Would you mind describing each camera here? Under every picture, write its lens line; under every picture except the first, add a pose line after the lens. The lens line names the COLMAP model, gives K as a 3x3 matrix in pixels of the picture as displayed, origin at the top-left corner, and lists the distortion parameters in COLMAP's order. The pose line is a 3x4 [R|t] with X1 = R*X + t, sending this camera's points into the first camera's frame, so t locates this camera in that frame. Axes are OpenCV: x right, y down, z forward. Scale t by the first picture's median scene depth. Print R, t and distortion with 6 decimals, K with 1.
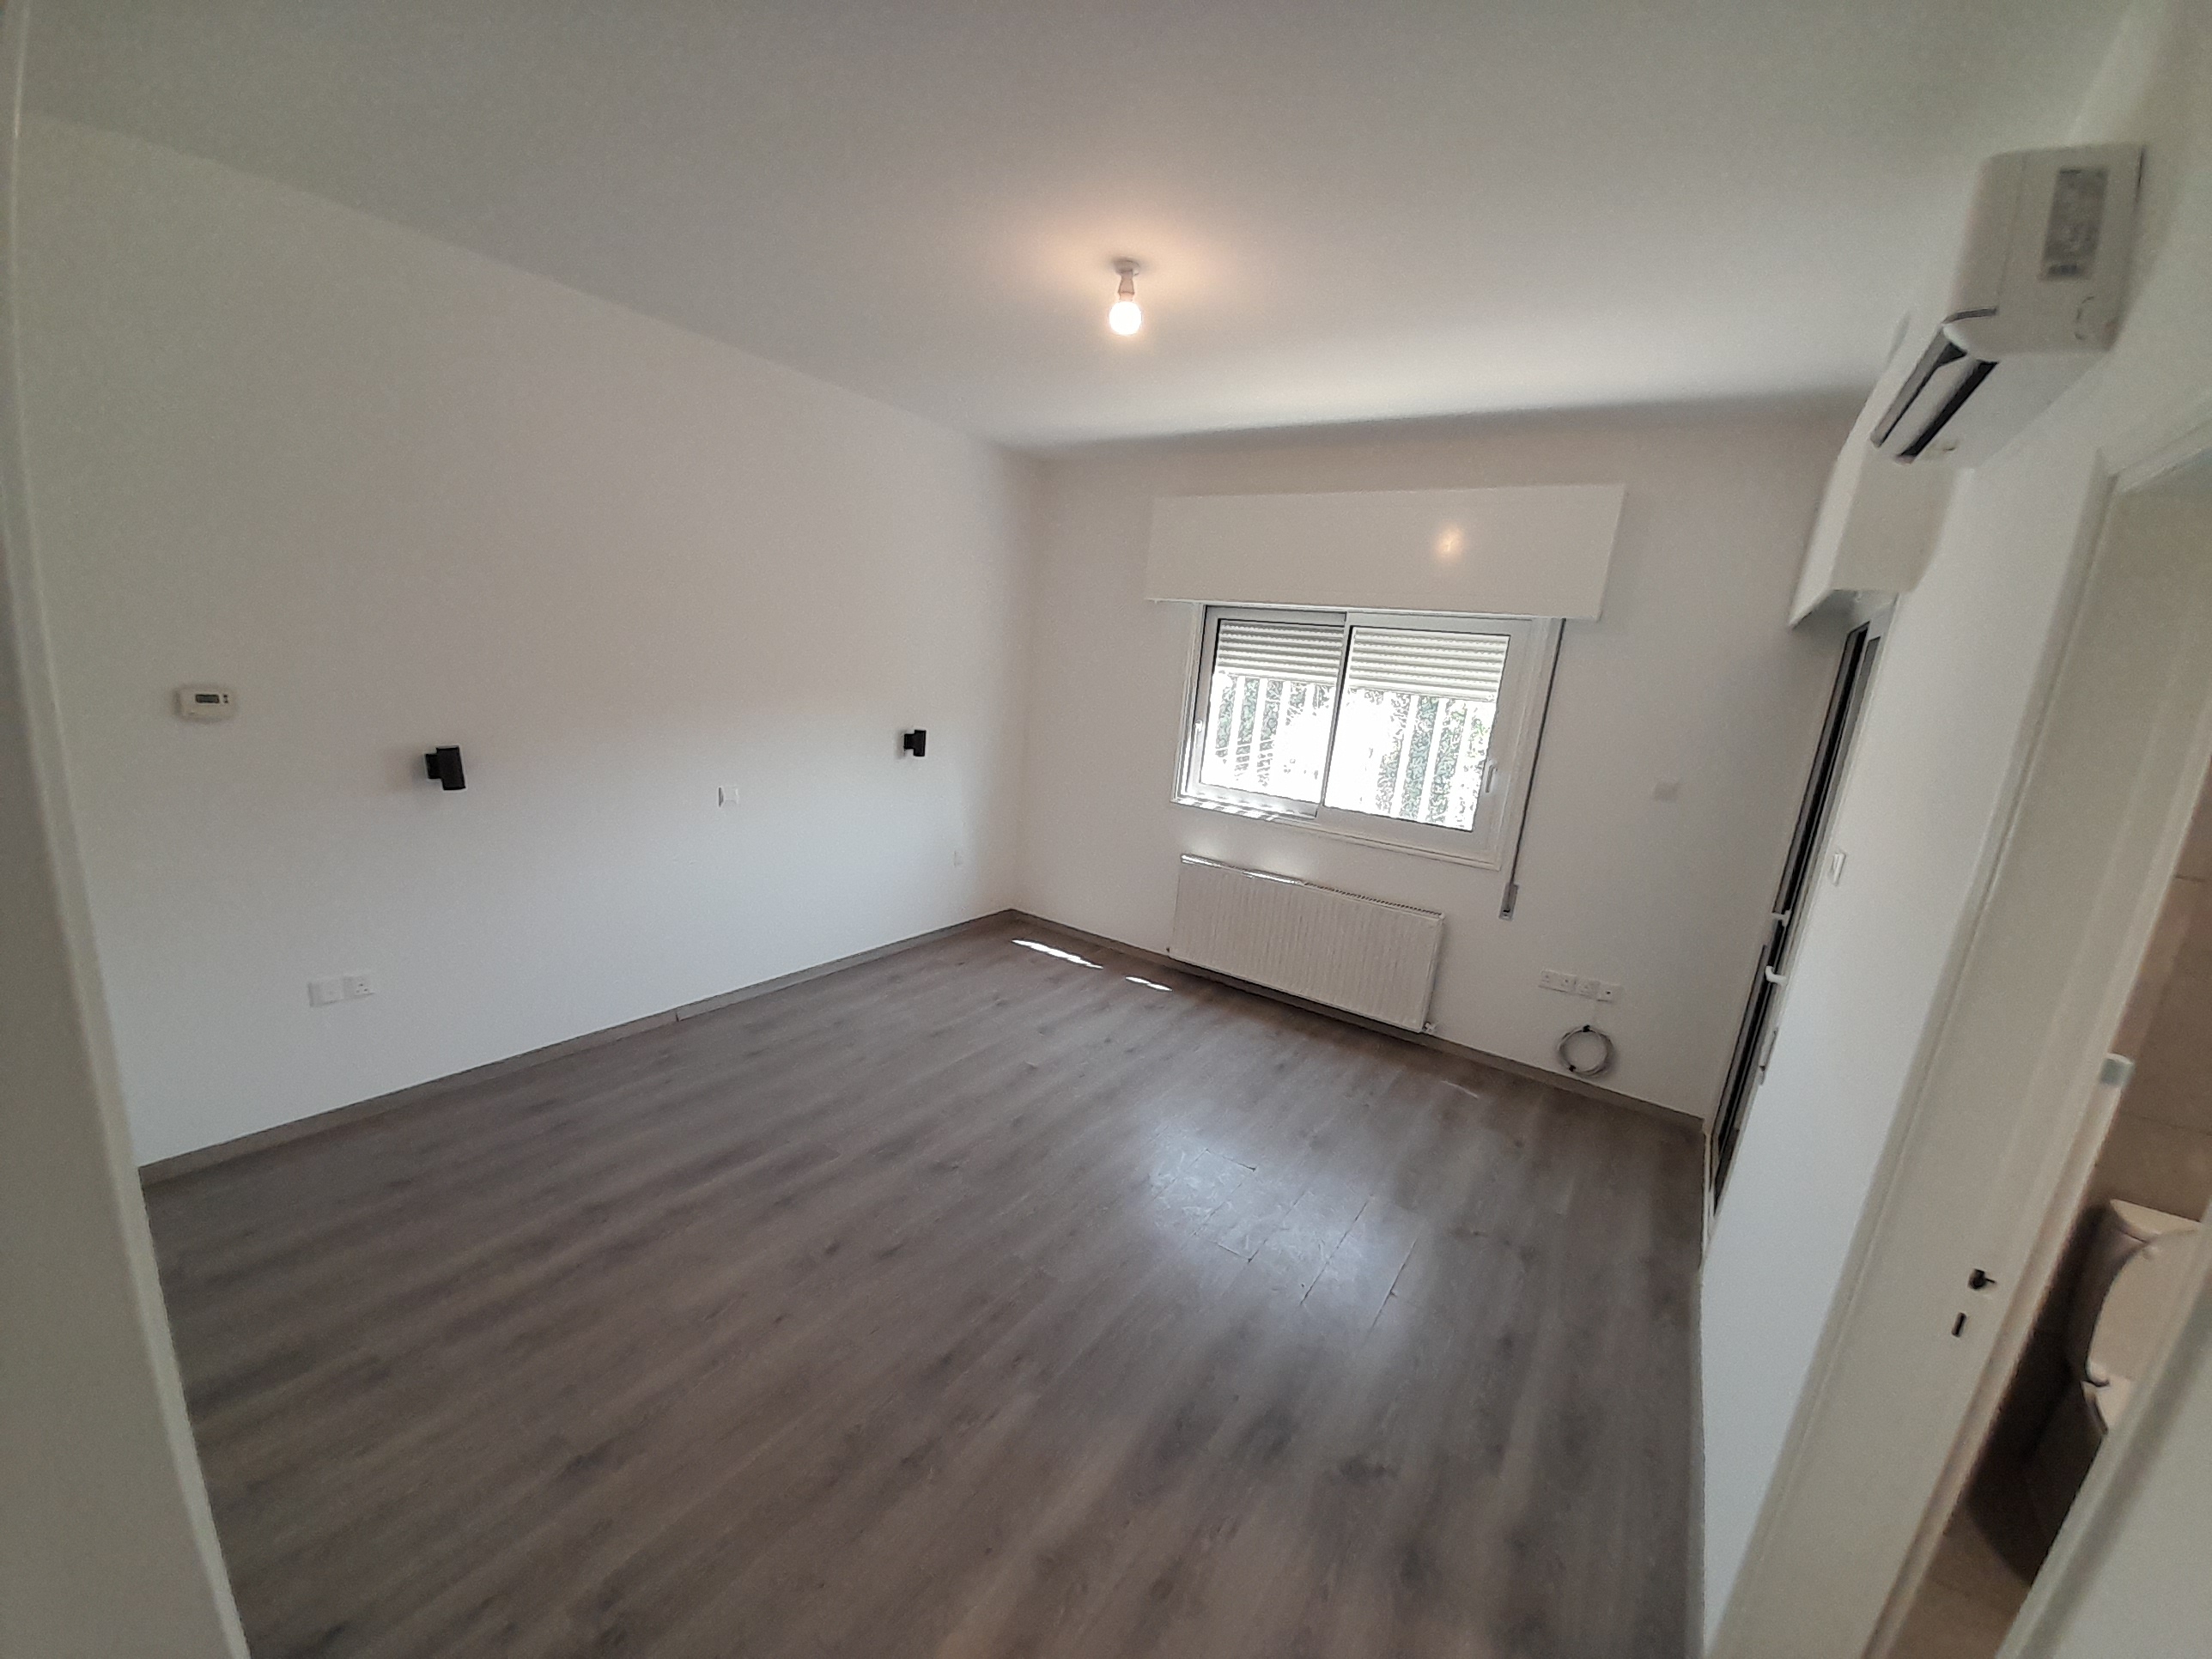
lens RADIAL K [[878.4, 0, 1100.7], [0, 878.4, 870.2], [0, 0, 1]] dist [-0.000605, -0.007619]
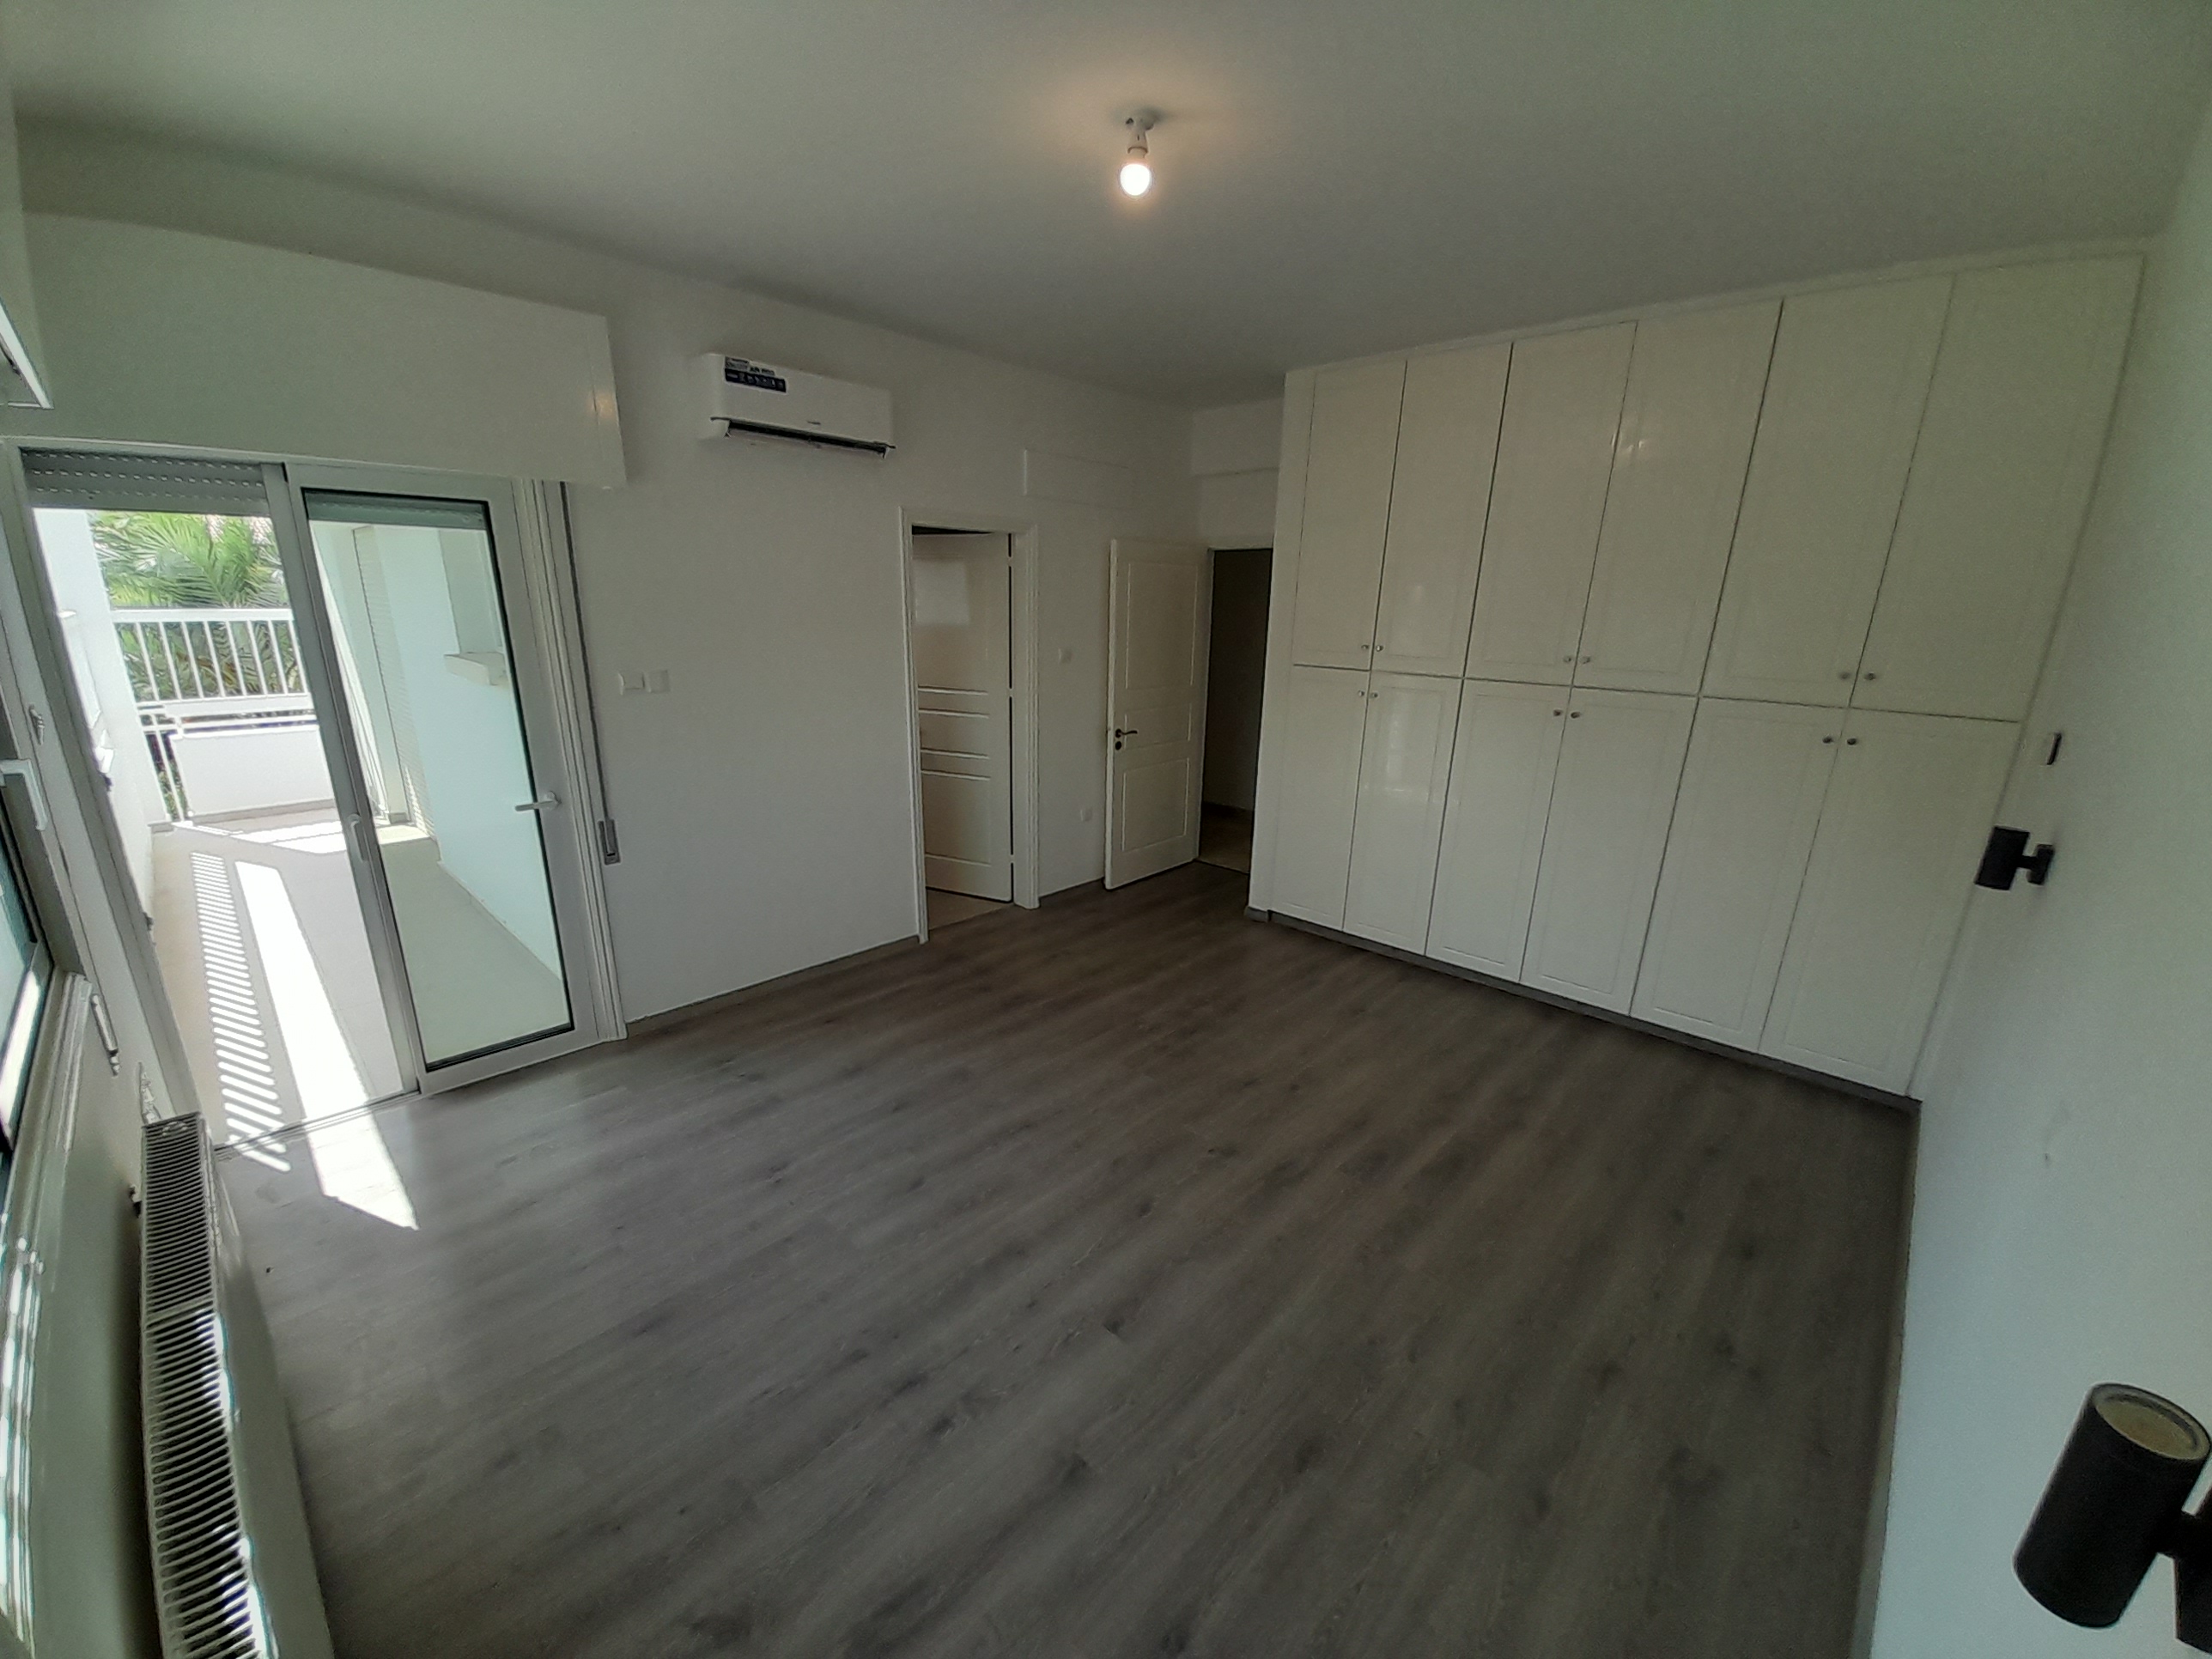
lens RADIAL K [[878.4, 0, 1100.7], [0, 878.4, 870.2], [0, 0, 1]] dist [-0.000605, -0.007619]
pose [[-0.980093, -0.154498, 0.124691, -0.123942], [-0.068288, 0.852055, 0.518979, -0.426024], [-0.186425, 0.500133, -0.845643, 1.749279]]
